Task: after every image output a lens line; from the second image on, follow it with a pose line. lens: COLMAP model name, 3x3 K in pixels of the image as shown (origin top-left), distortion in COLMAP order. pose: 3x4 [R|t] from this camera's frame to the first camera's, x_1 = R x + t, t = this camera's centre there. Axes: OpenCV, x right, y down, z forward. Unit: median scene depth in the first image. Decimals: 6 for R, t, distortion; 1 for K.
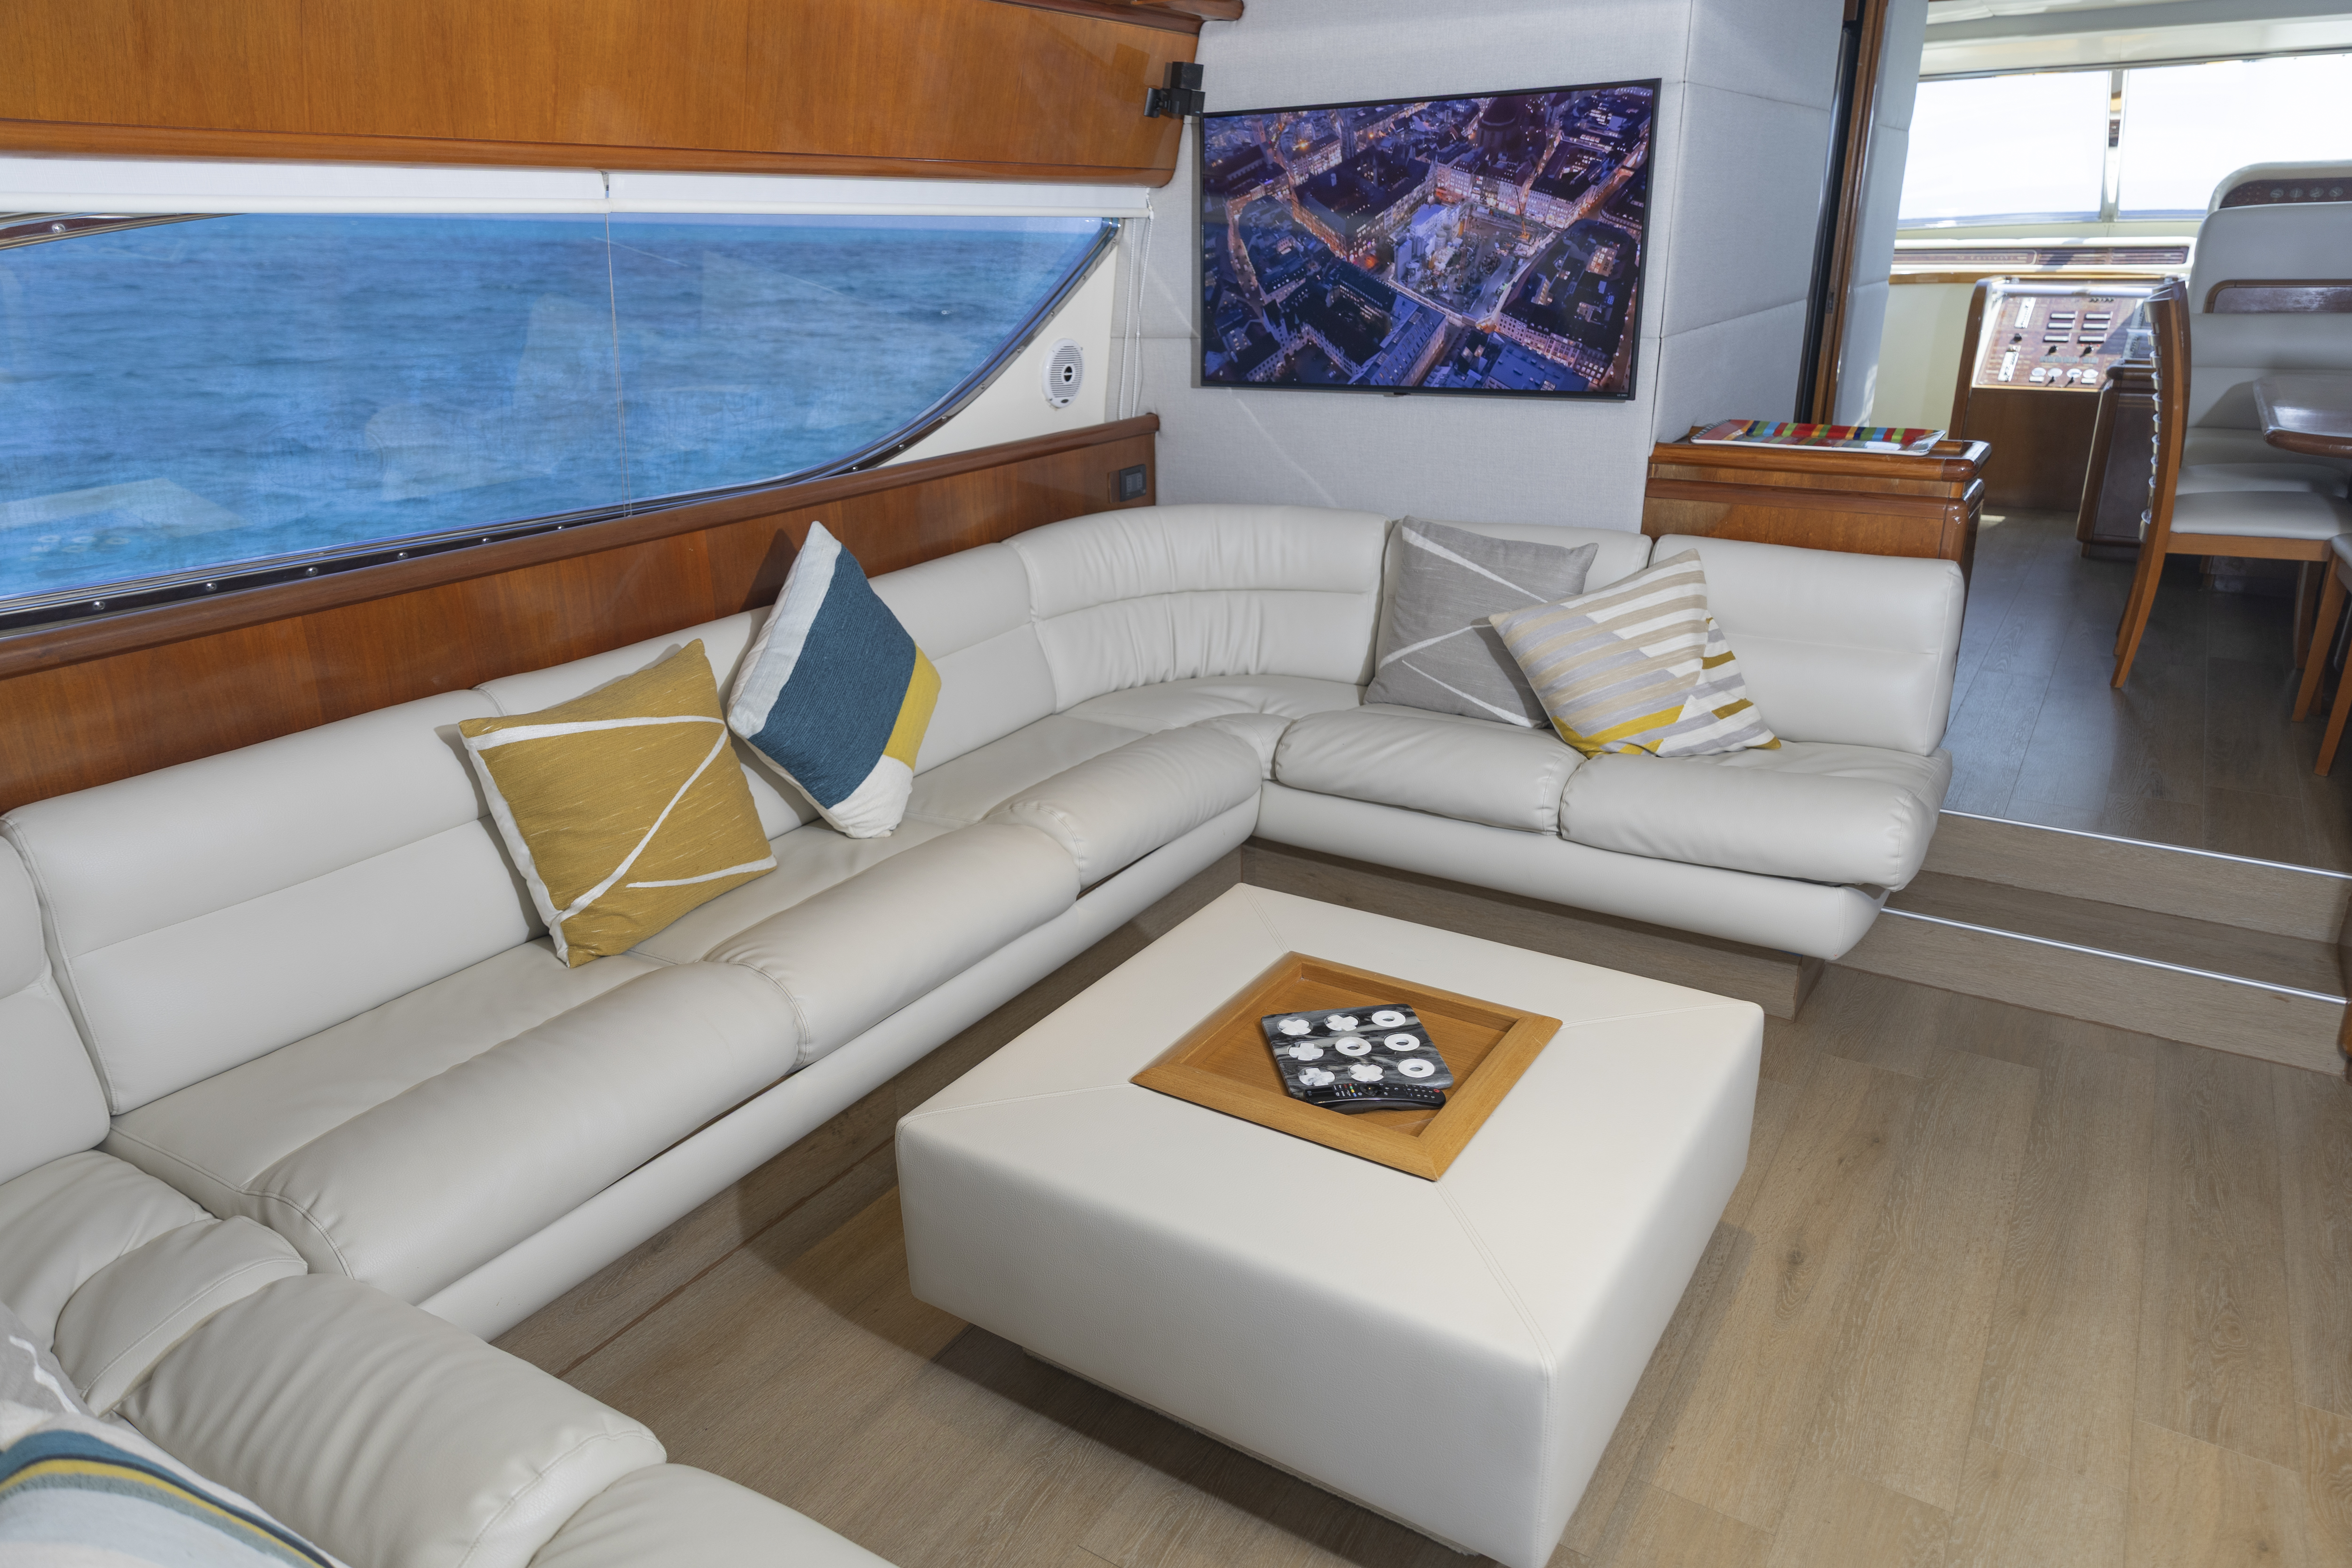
lens RADIAL K [[1533.0, 0, 1193.6], [0, 1533.0, 705.5], [0, 0, 1]] dist [0.006095, 0.000922]
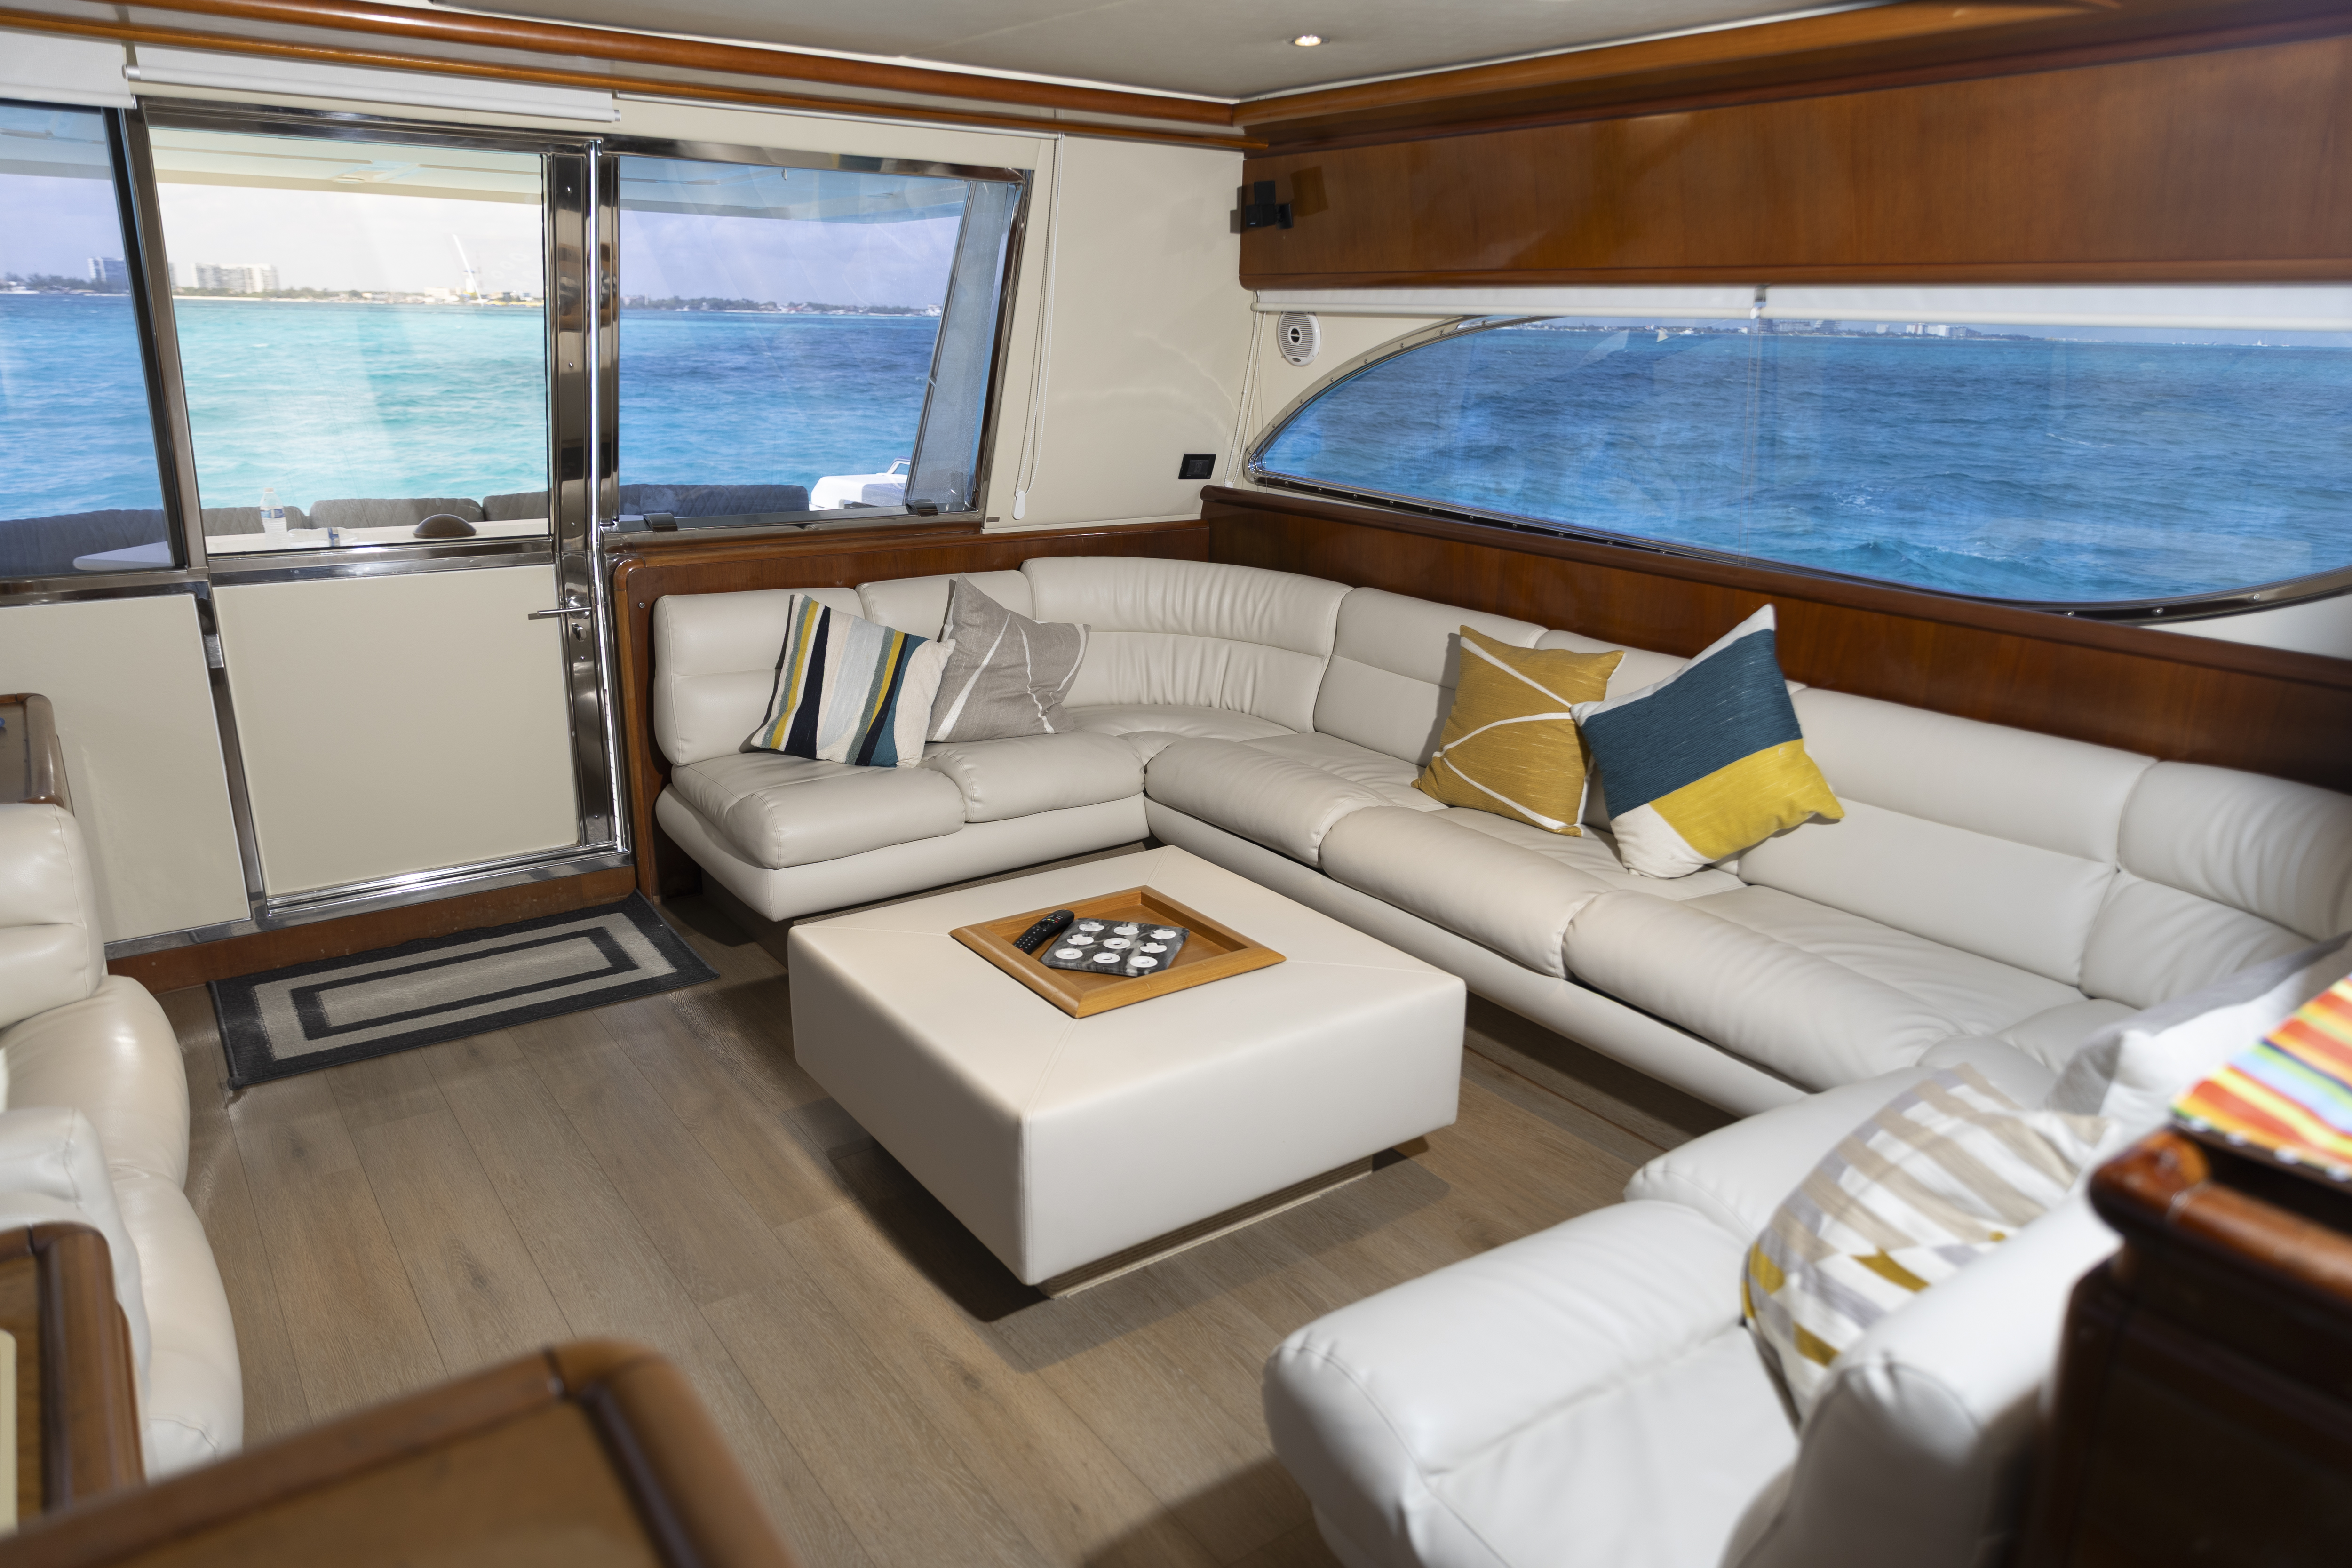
lens RADIAL K [[1533.0, 0, 1193.6], [0, 1533.0, 705.5], [0, 0, 1]] dist [0.006095, 0.000922]
pose [[-0.359570, 0.231639, -0.903910, 1.082175], [-0.291732, 0.892232, 0.344695, -0.381639], [0.886342, 0.387641, -0.253243, 1.165967]]
